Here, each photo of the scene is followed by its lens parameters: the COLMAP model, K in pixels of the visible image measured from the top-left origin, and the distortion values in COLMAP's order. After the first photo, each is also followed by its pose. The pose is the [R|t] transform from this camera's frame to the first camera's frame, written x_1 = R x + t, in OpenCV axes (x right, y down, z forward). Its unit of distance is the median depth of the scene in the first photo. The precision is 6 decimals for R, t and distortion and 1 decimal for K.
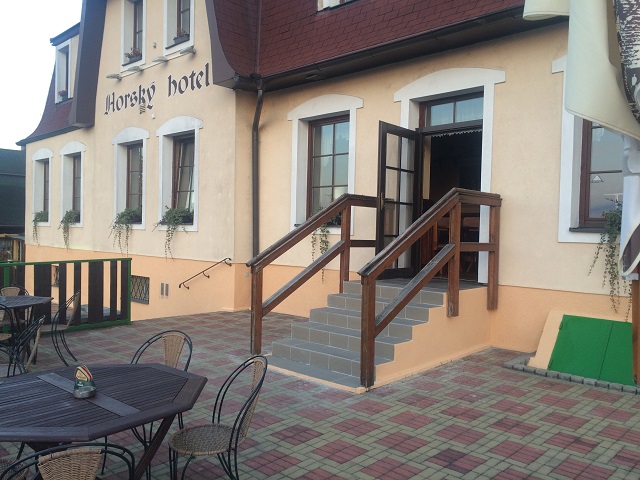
lens RADIAL K [[548.1, 0, 319.8], [0, 548.1, 238.4], [0, 0, 1]] dist [0.011929, -0.003292]
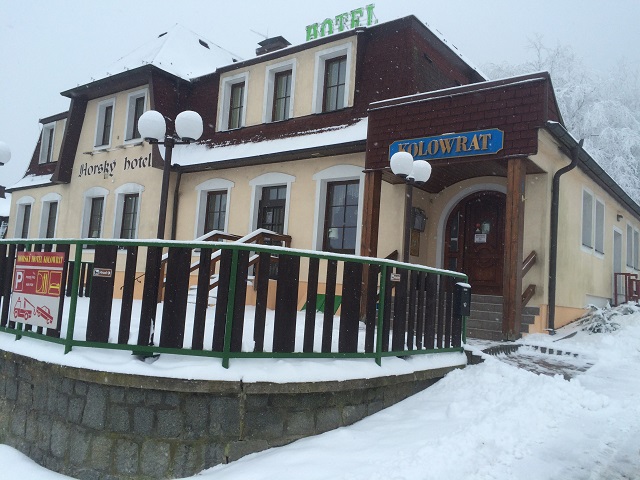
lens RADIAL K [[548.1, 0, 319.5], [0, 548.1, 242.8], [0, 0, 1]] dist [0.011929, -0.003292]
pose [[0.993736, 0.062969, 0.092325, 0.151959], [-0.052296, 0.992128, -0.113782, 0.101404], [-0.098763, 0.108241, 0.989207, -0.601529]]
